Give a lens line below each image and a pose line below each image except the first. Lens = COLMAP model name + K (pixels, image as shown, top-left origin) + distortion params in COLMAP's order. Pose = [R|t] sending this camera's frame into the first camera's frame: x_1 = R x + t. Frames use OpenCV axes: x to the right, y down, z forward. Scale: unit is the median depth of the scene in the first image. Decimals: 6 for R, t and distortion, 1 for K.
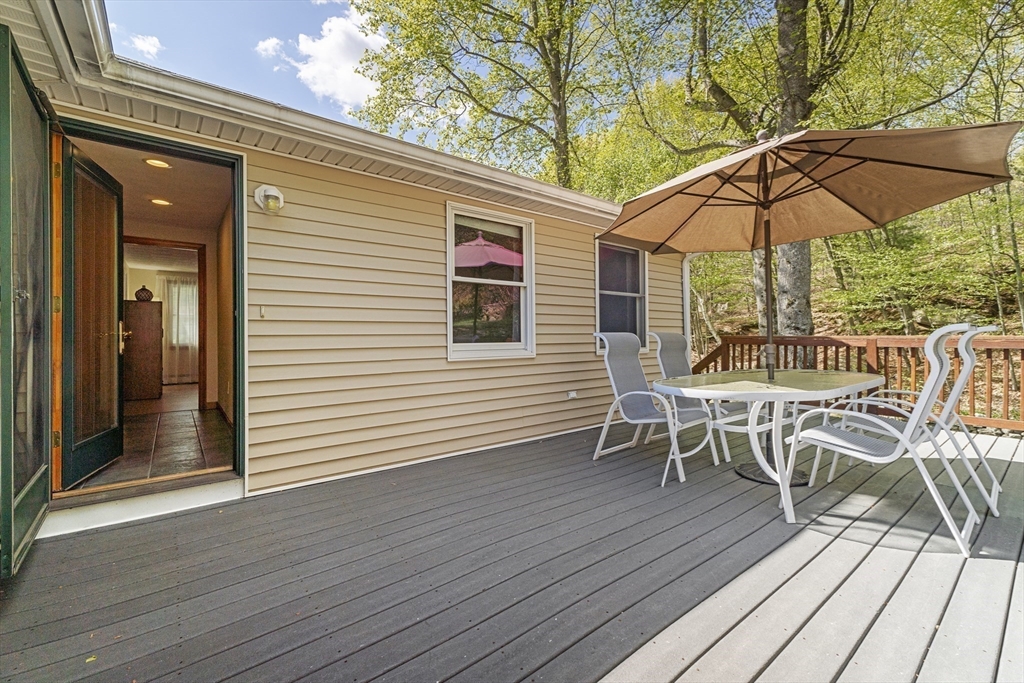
lens RADIAL K [[438.7, 0, 514.0], [0, 438.7, 338.4], [0, 0, 1]] dist [0.000001, -0.000050]
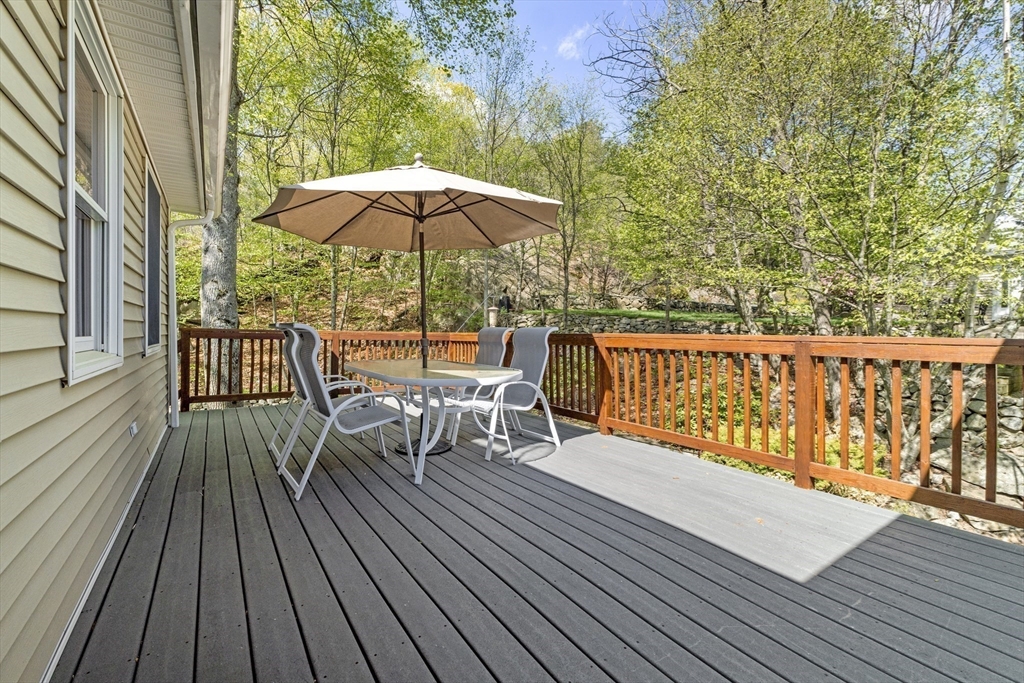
lens RADIAL K [[438.7, 0, 514.0], [0, 438.7, 335.7], [0, 0, 1]] dist [0.000001, -0.000050]
pose [[0.065693, -0.003983, 0.997832, -0.280971], [-0.003326, 0.999986, 0.004210, 0.002662], [-0.997834, -0.003596, 0.065679, 0.319223]]
